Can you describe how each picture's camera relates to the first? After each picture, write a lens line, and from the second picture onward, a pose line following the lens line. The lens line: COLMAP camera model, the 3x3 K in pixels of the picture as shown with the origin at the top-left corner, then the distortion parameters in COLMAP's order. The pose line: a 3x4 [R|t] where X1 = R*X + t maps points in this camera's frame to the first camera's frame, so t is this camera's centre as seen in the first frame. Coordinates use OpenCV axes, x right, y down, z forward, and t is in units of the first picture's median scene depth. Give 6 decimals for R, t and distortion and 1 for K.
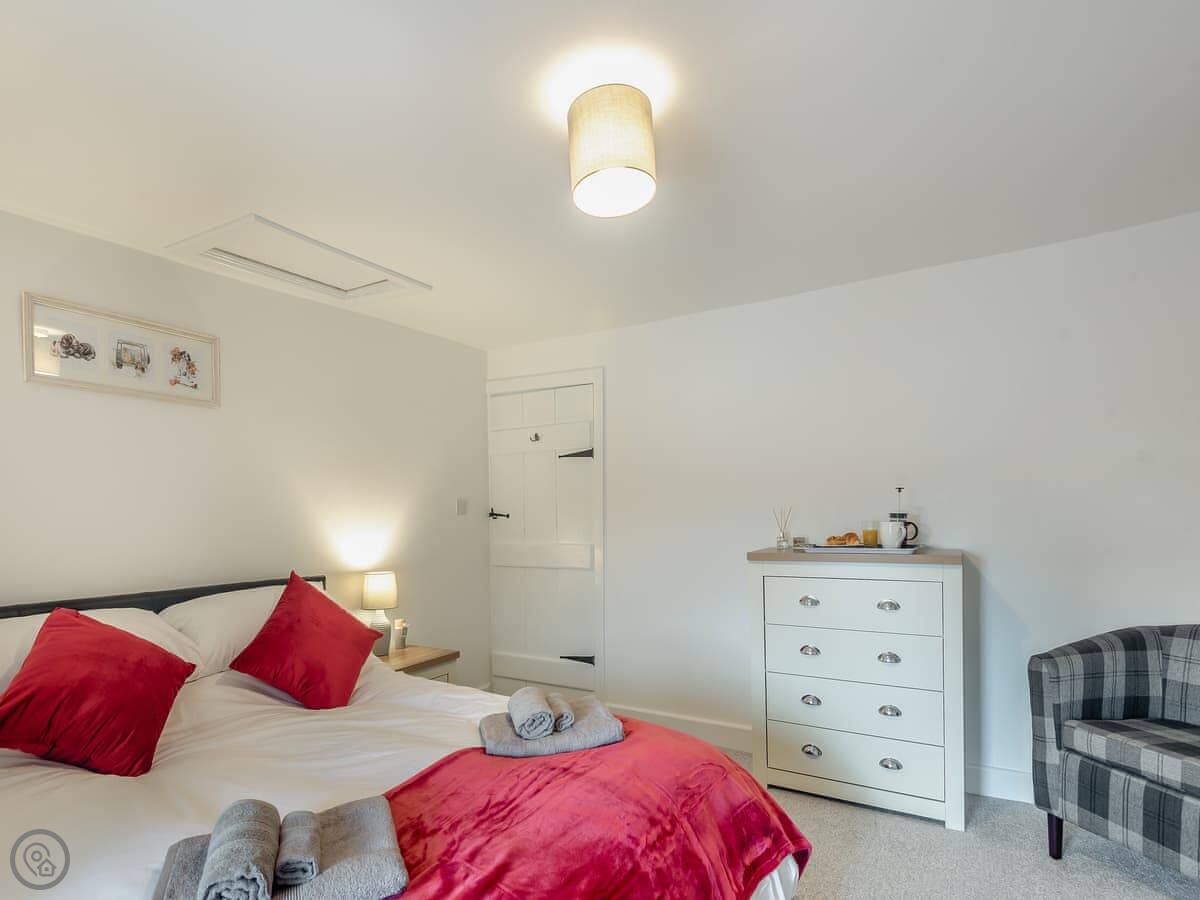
lens RADIAL K [[564.8, 0, 603.6], [0, 564.8, 449.5], [0, 0, 1]] dist [0.029363, -0.017069]
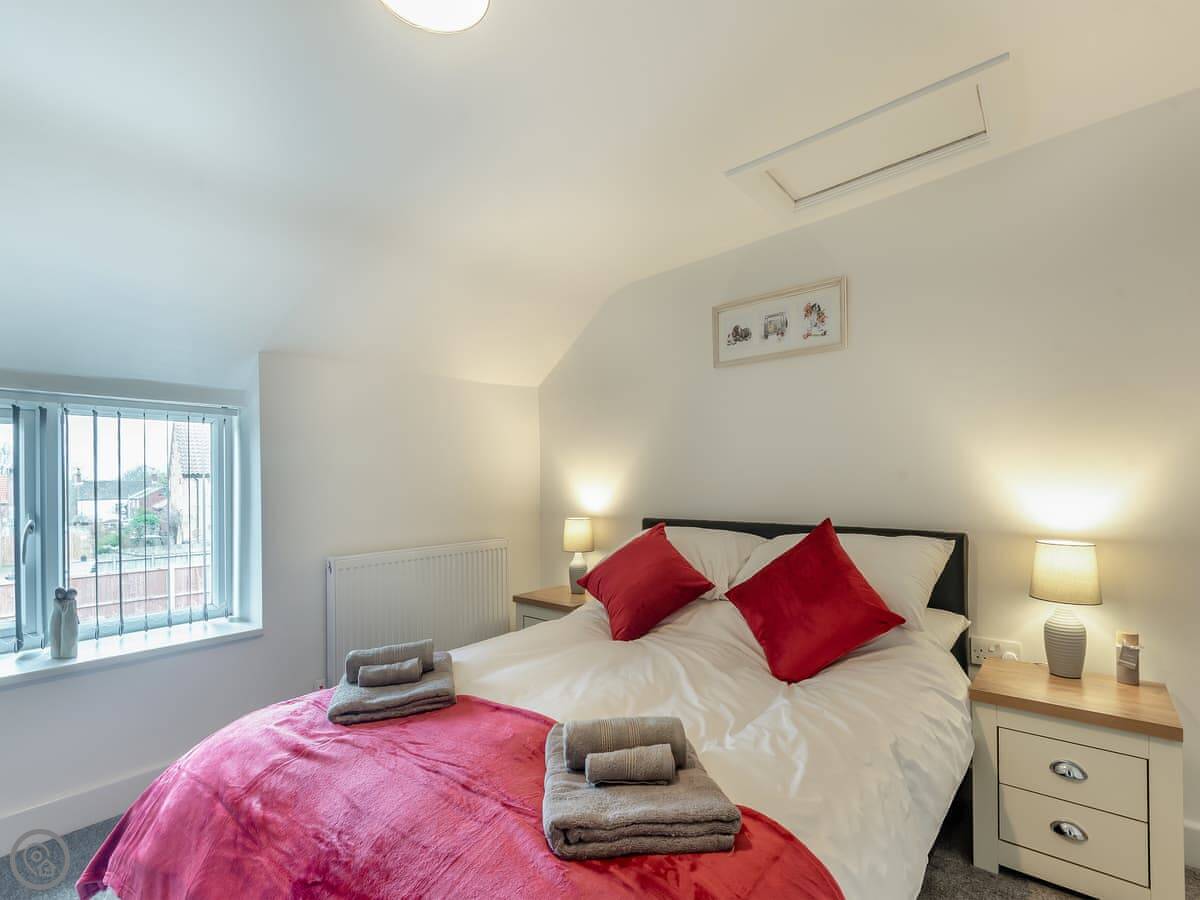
lens RADIAL K [[564.8, 0, 603.6], [0, 564.8, 449.5], [0, 0, 1]] dist [0.029363, -0.017069]
pose [[-0.171520, -0.025194, -0.984859, 0.386533], [0.136094, 0.989483, -0.049014, 0.100100], [0.975735, -0.142440, -0.166287, 0.799841]]
